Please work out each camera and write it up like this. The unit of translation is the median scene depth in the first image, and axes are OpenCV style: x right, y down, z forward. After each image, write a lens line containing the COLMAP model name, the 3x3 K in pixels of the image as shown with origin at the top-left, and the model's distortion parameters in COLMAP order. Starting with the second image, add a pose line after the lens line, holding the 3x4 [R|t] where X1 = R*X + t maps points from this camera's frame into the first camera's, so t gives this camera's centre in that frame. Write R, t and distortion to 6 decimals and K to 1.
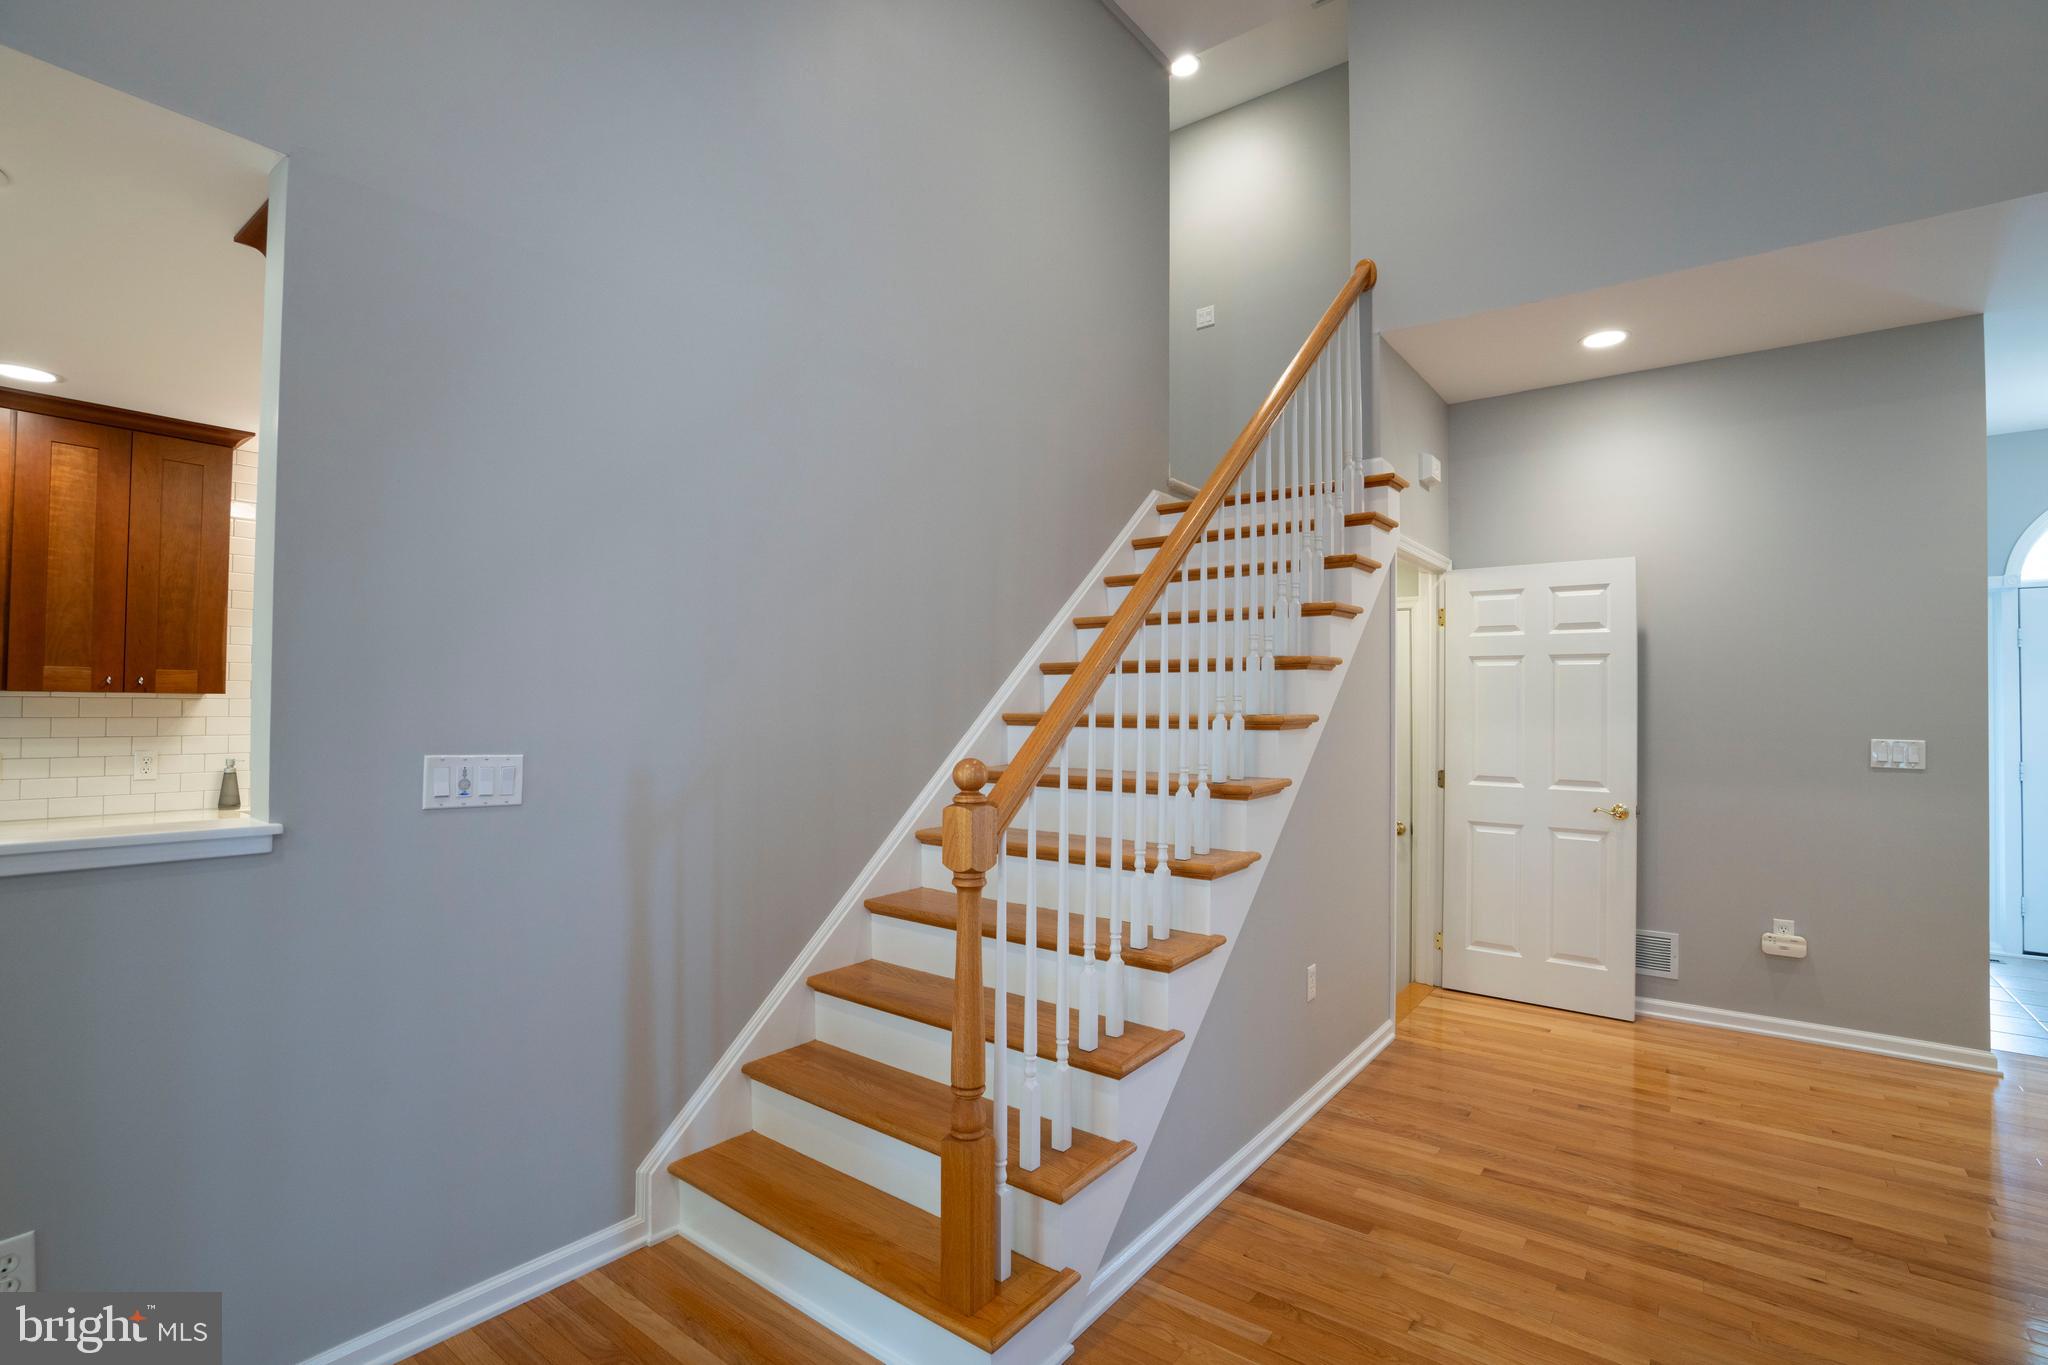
lens RADIAL K [[949.7, 0, 1017.0], [0, 949.7, 691.8], [0, 0, 1]] dist [-0.062979, 0.026076]
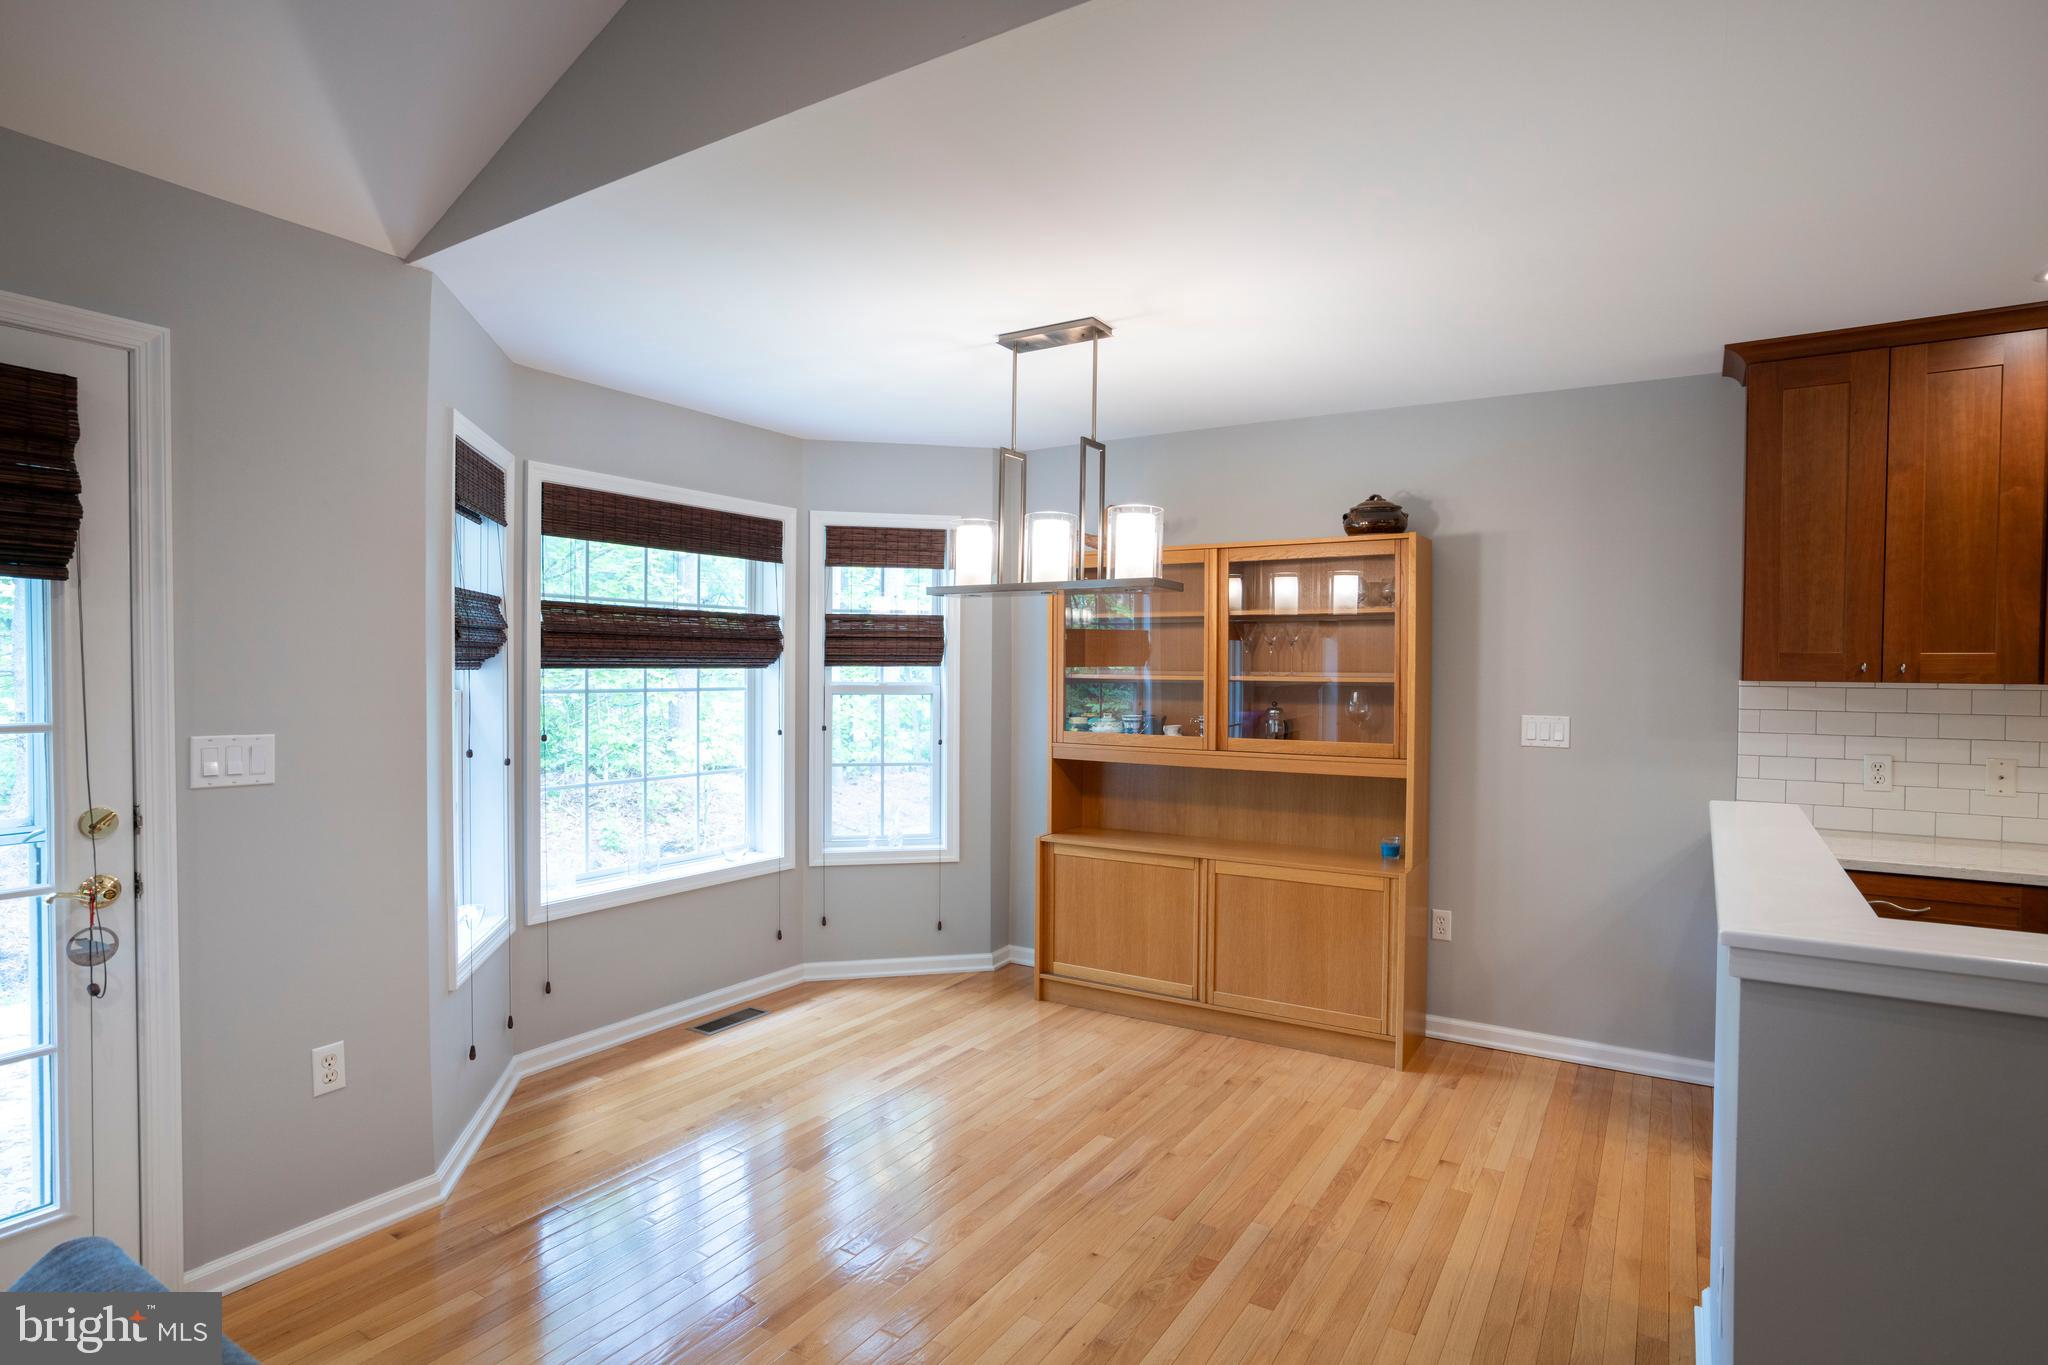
lens RADIAL K [[1053.6, 0, 1021.3], [0, 1053.6, 687.7], [0, 0, 1]] dist [-0.054814, 0.031404]
pose [[0.090758, 0.011594, -0.995806, -0.255629], [0.011192, 0.999857, 0.012661, -0.017042], [0.995810, -0.012294, 0.090615, 0.029186]]
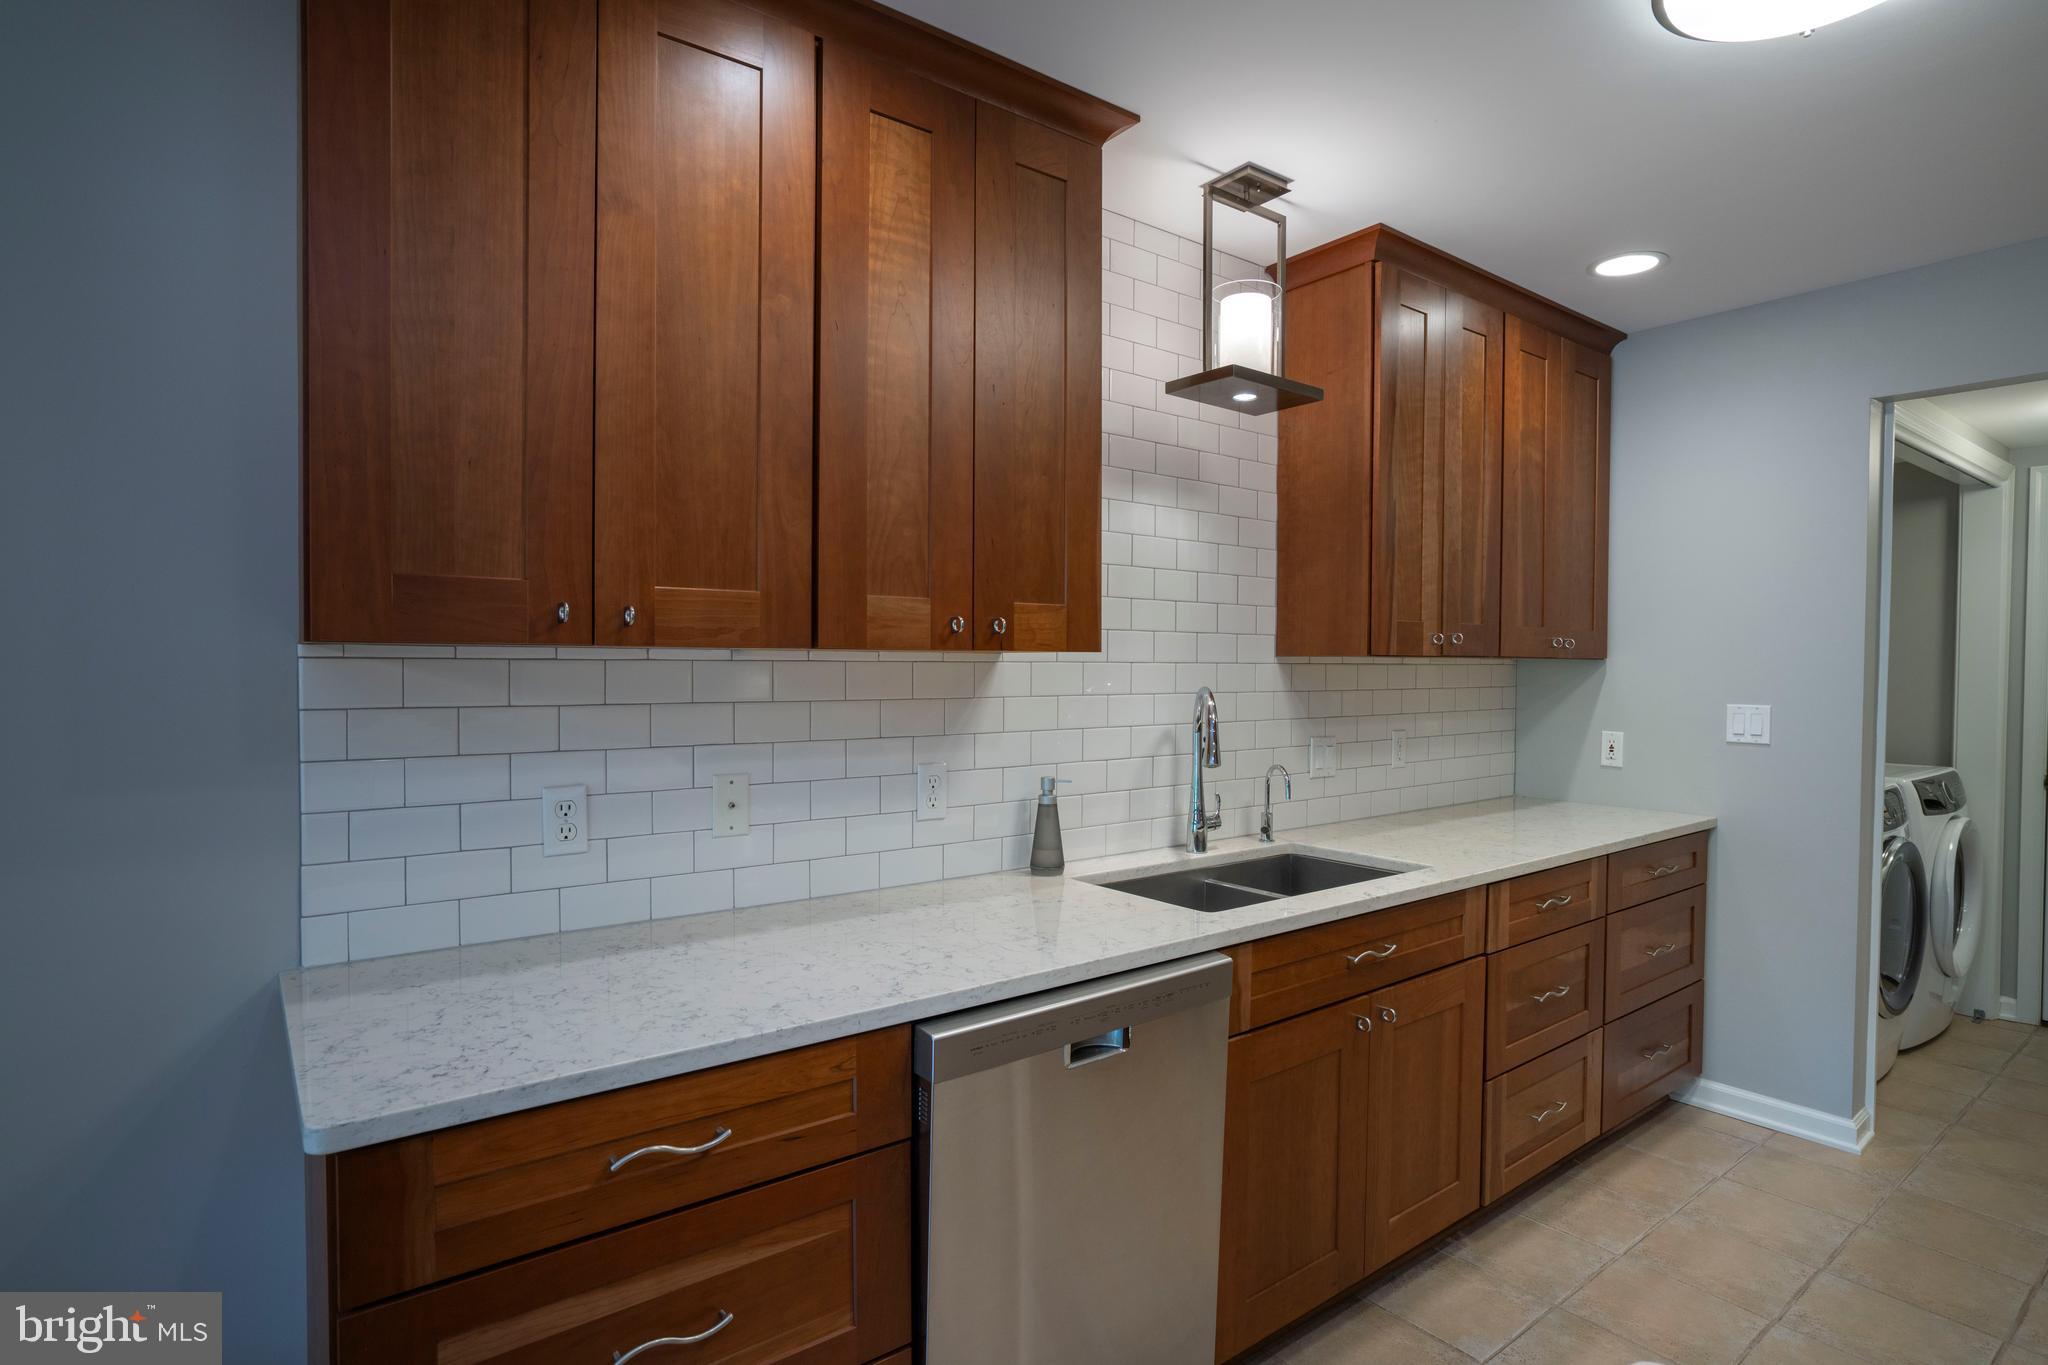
lens RADIAL K [[1053.6, 0, 1021.3], [0, 1053.6, 687.7], [0, 0, 1]] dist [-0.054814, 0.031404]
pose [[0.965907, 0.005447, -0.258831, -0.750741], [0.005635, 0.999099, 0.042055, -0.002926], [0.258827, -0.042080, 0.965007, 0.444197]]
